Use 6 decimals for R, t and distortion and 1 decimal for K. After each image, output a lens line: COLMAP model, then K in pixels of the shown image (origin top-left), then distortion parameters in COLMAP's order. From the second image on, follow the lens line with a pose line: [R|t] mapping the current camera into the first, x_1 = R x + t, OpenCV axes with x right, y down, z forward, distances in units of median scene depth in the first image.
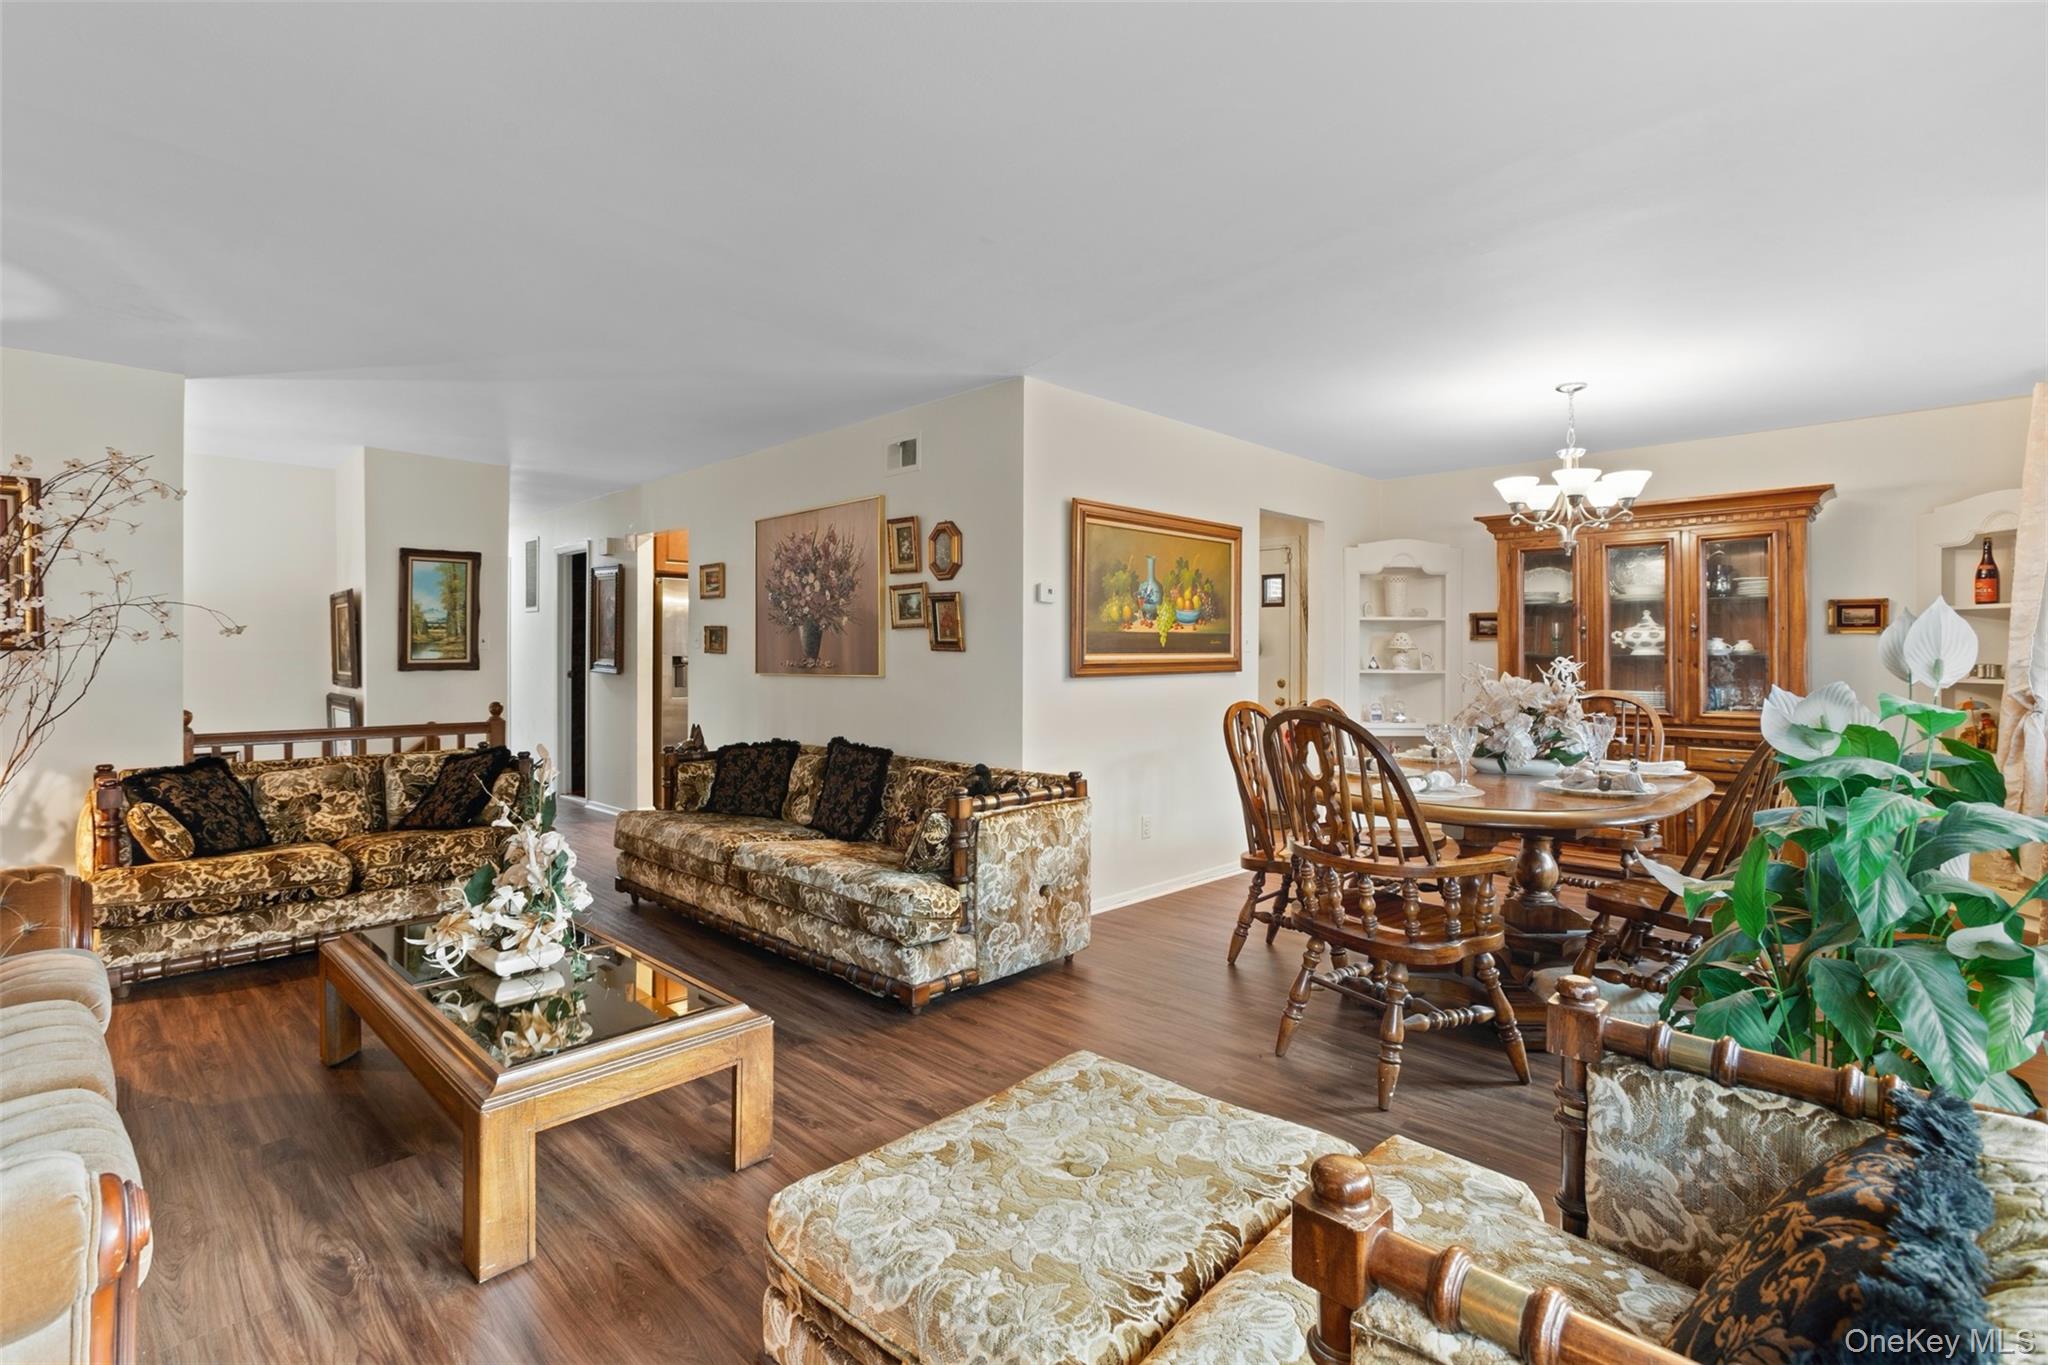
lens RADIAL K [[933.9, 0, 1018.3], [0, 933.9, 669.5], [0, 0, 1]] dist [0.000092, 0.000344]
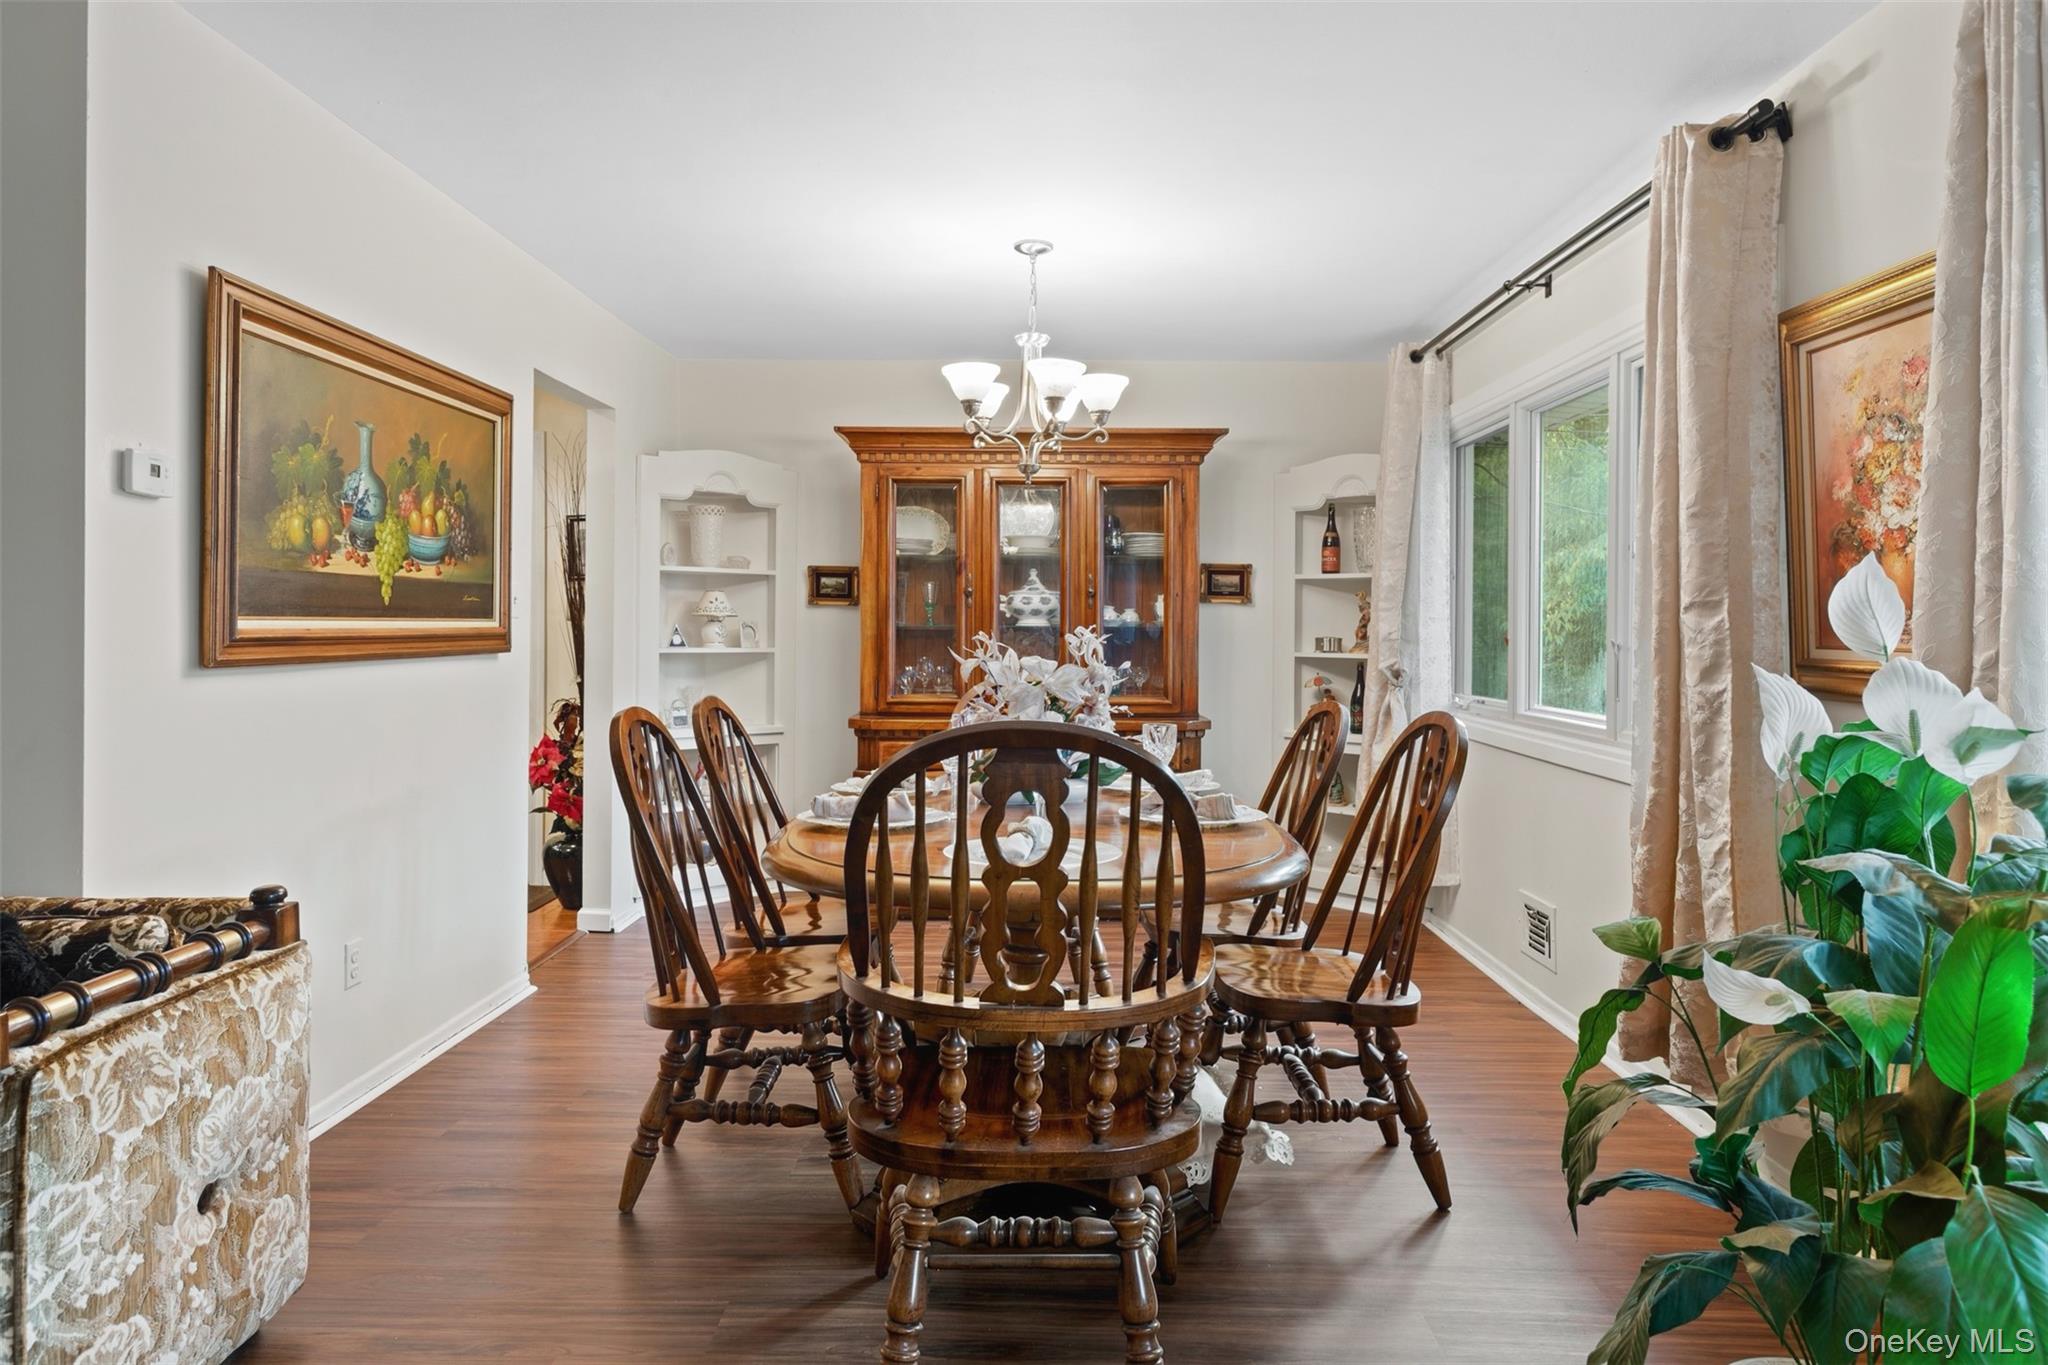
lens RADIAL K [[1279.2, 0, 1021.1], [0, 1279.2, 640.0], [0, 0, 1]] dist [0.000677, 0.003386]
pose [[0.739338, -0.001908, 0.673332, -0.062622], [0.006239, 0.999972, -0.004017, 0.000154], [-0.673306, 0.007171, 0.739329, 0.259189]]
